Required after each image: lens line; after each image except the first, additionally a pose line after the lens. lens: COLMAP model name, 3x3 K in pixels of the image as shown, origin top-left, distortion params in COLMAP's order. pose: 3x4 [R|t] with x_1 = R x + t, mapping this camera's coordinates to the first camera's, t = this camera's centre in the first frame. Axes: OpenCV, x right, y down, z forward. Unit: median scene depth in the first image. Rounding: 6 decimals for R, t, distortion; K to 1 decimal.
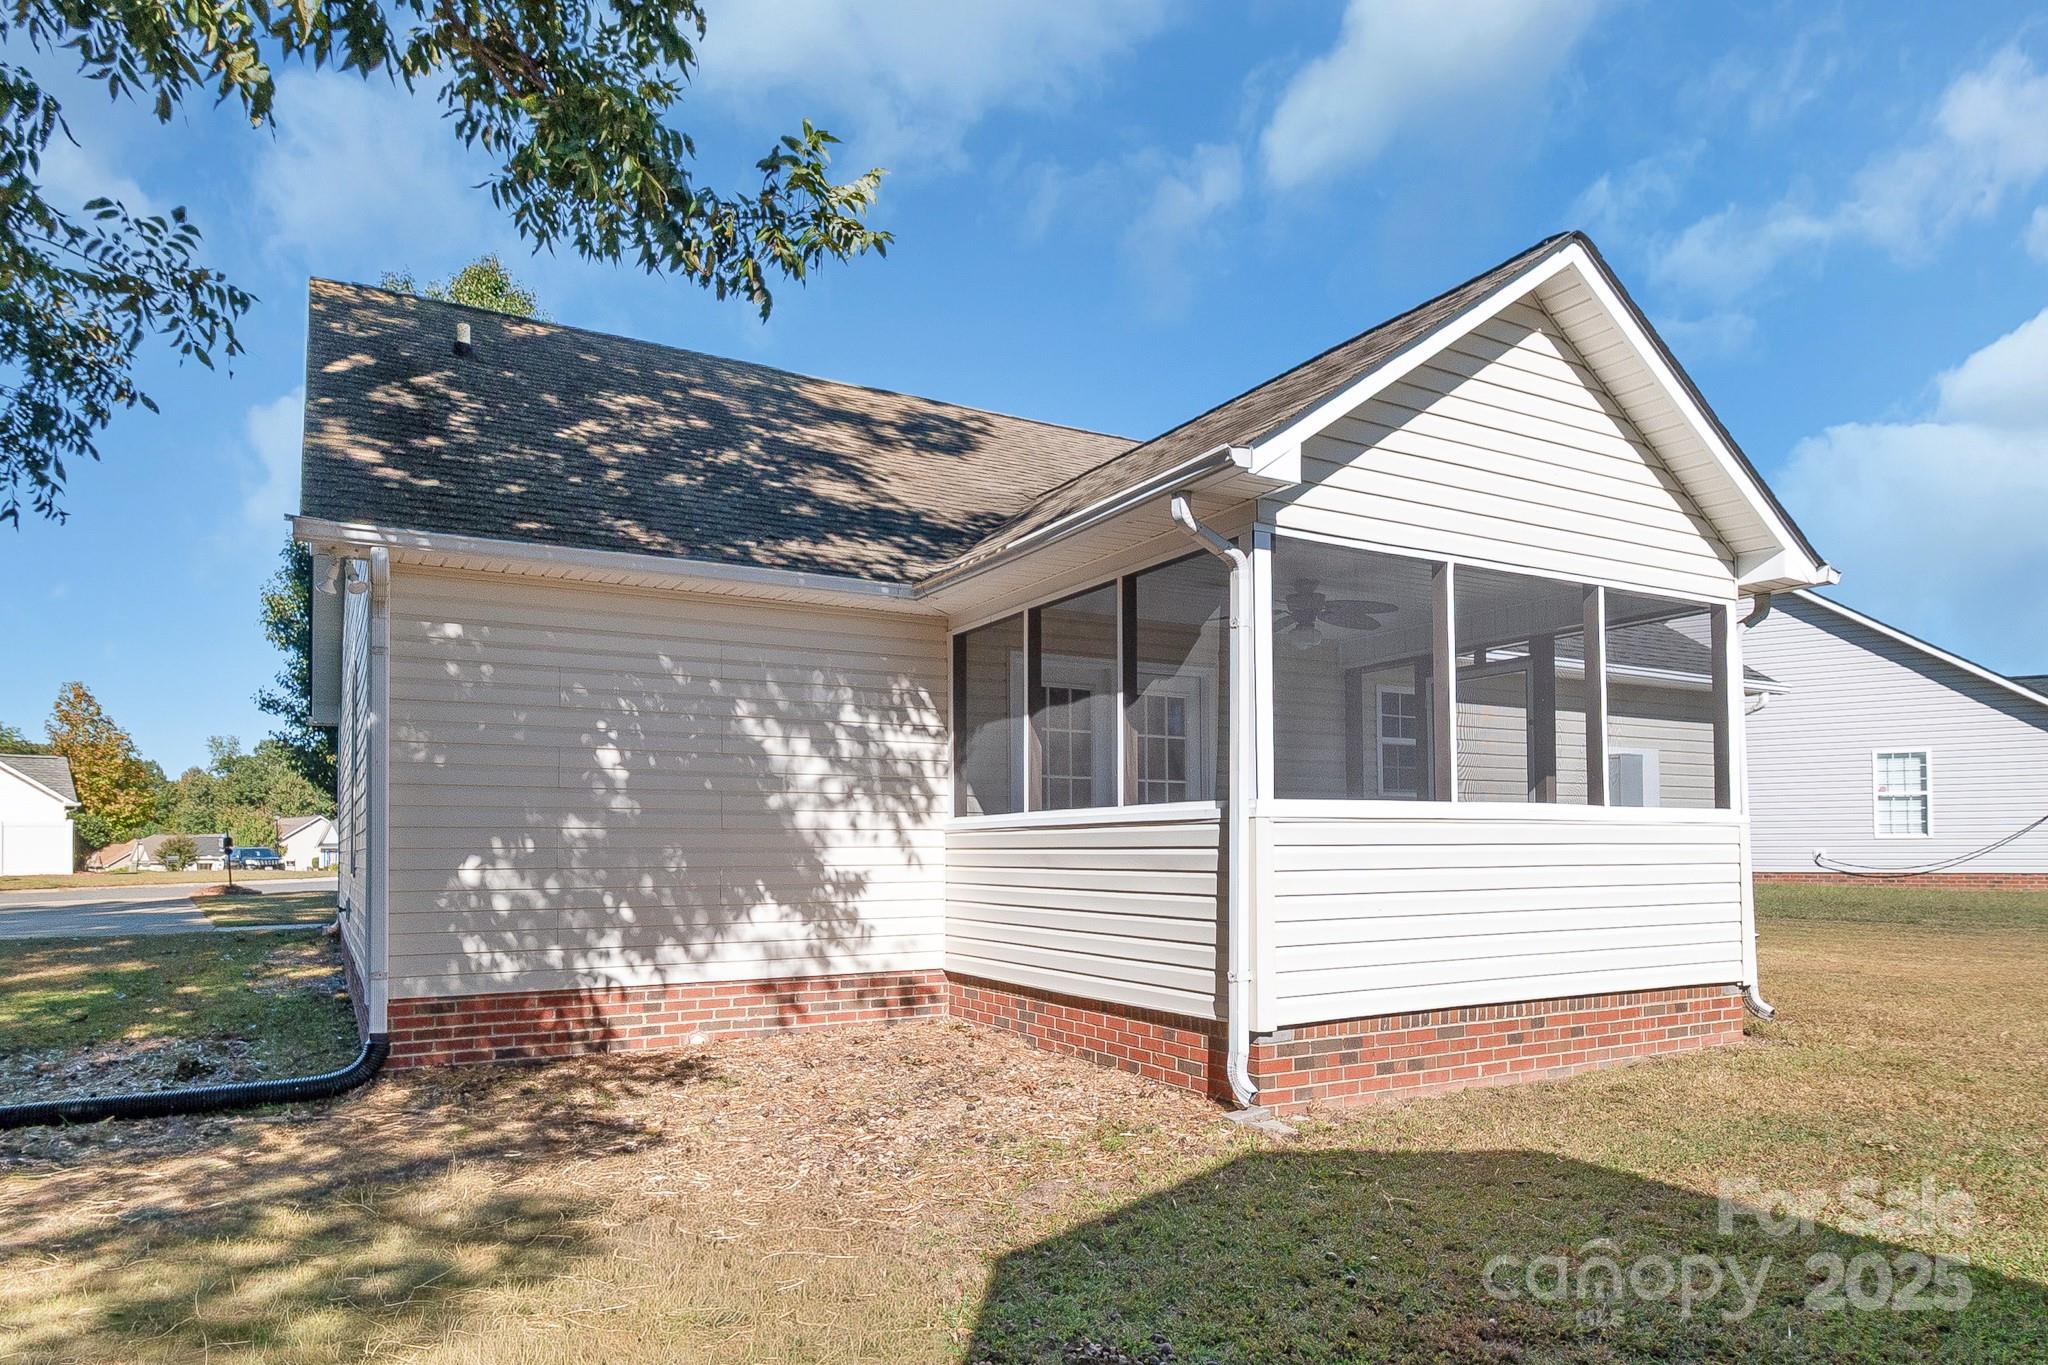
lens RADIAL K [[1213.5, 0, 999.2], [0, 1213.5, 805.4], [0, 0, 1]] dist [0.002889, 0.000540]
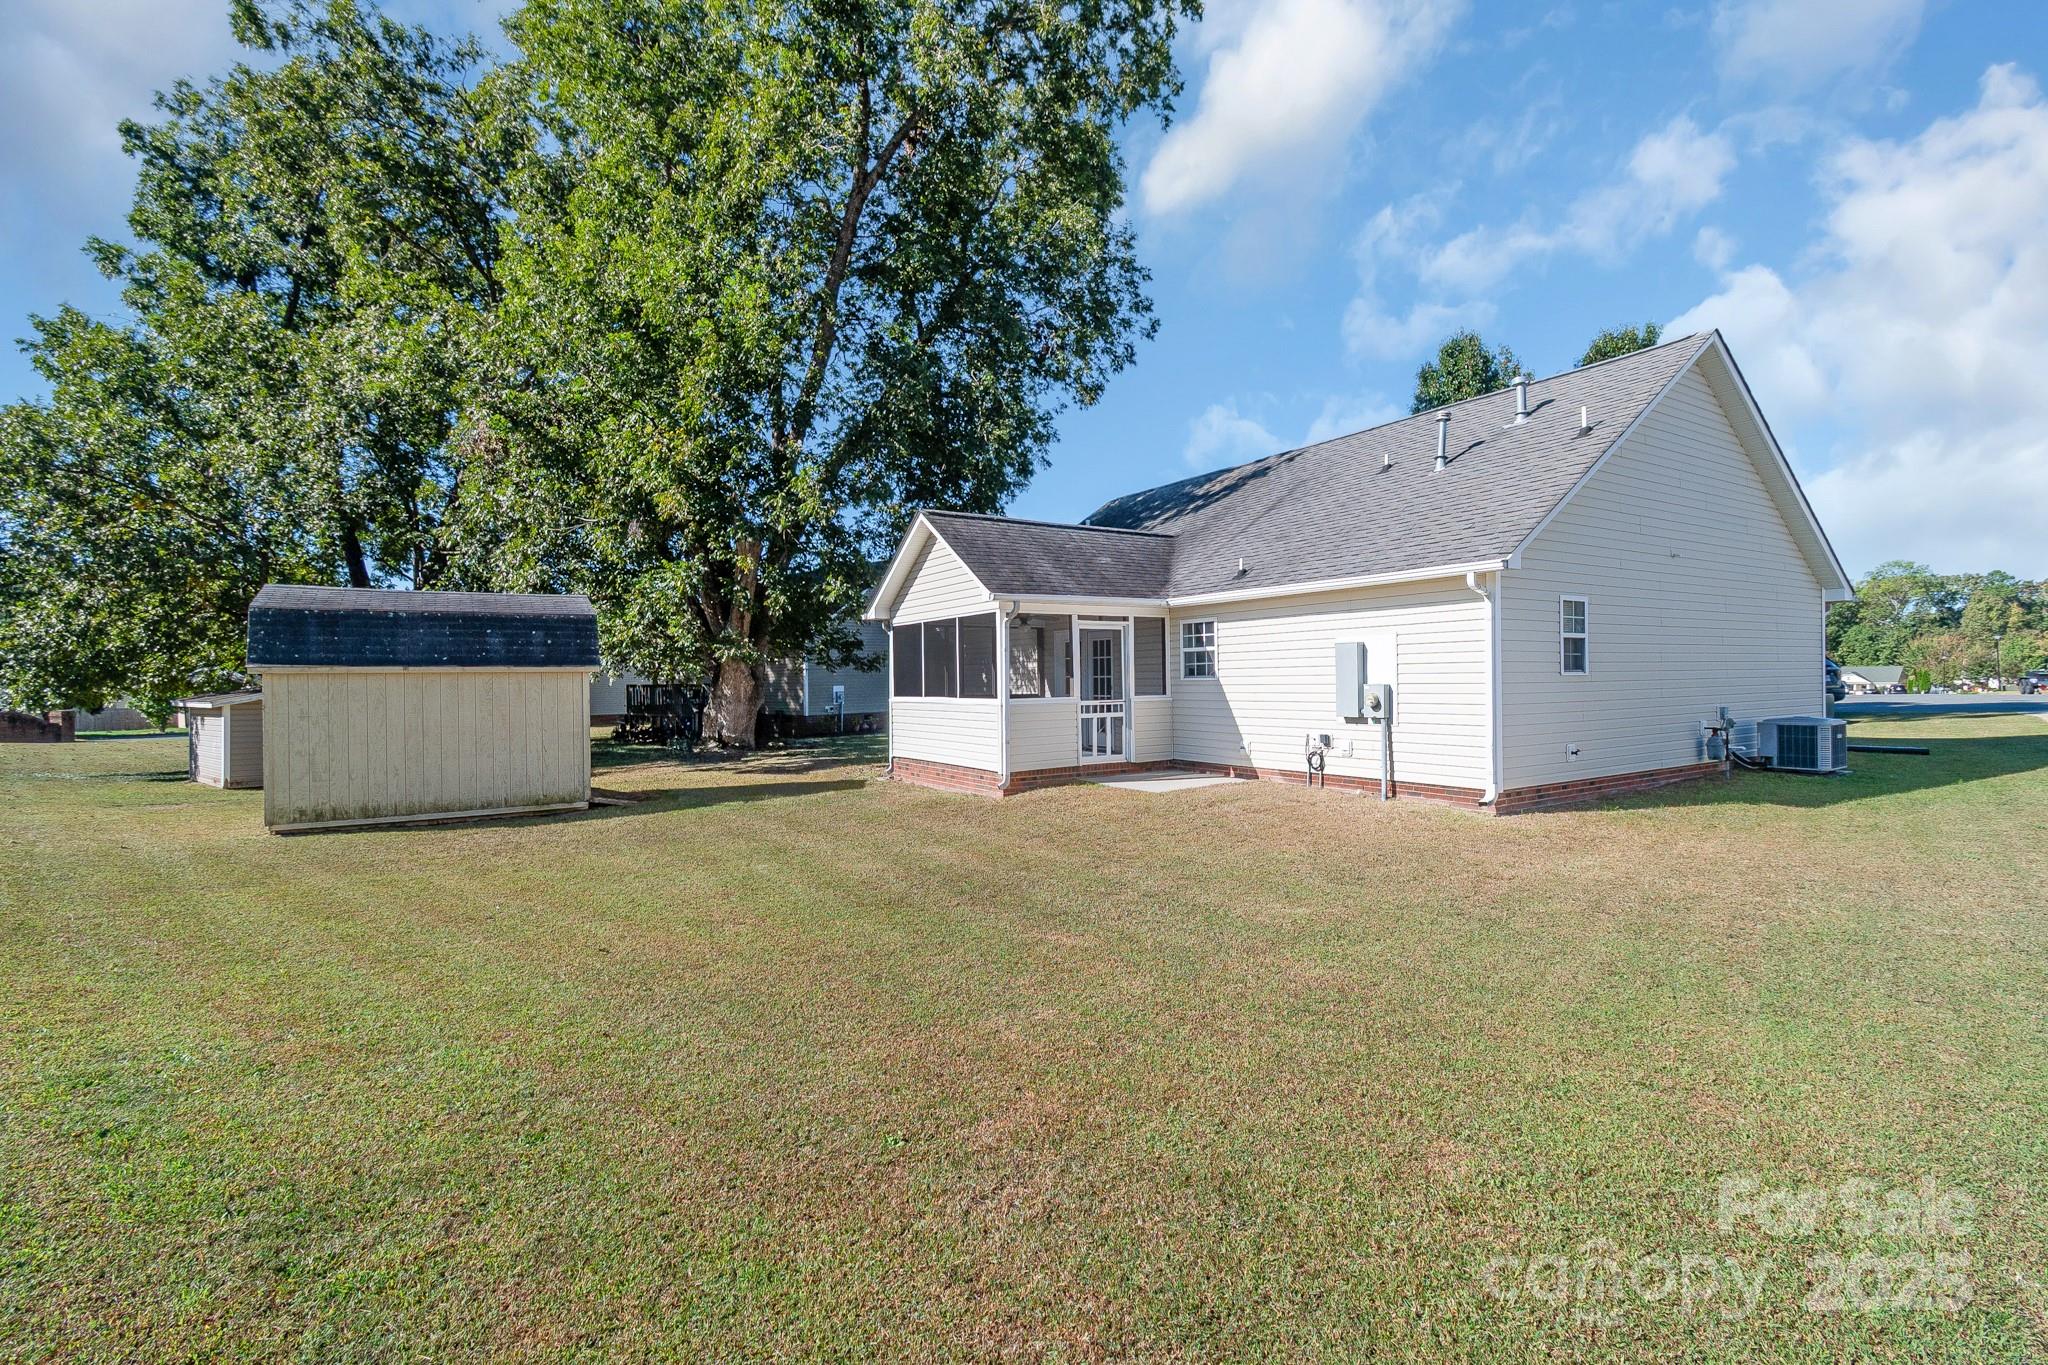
lens RADIAL K [[911.0, 0, 1024.0], [0, 911.0, 682.5], [0, 0, 1]] dist [-0.011064, -0.000052]
pose [[0.058382, 0.007655, -0.998265, 2.508151], [0.052390, 0.998569, 0.010722, -0.047614], [0.996919, -0.052925, 0.057897, 1.005155]]
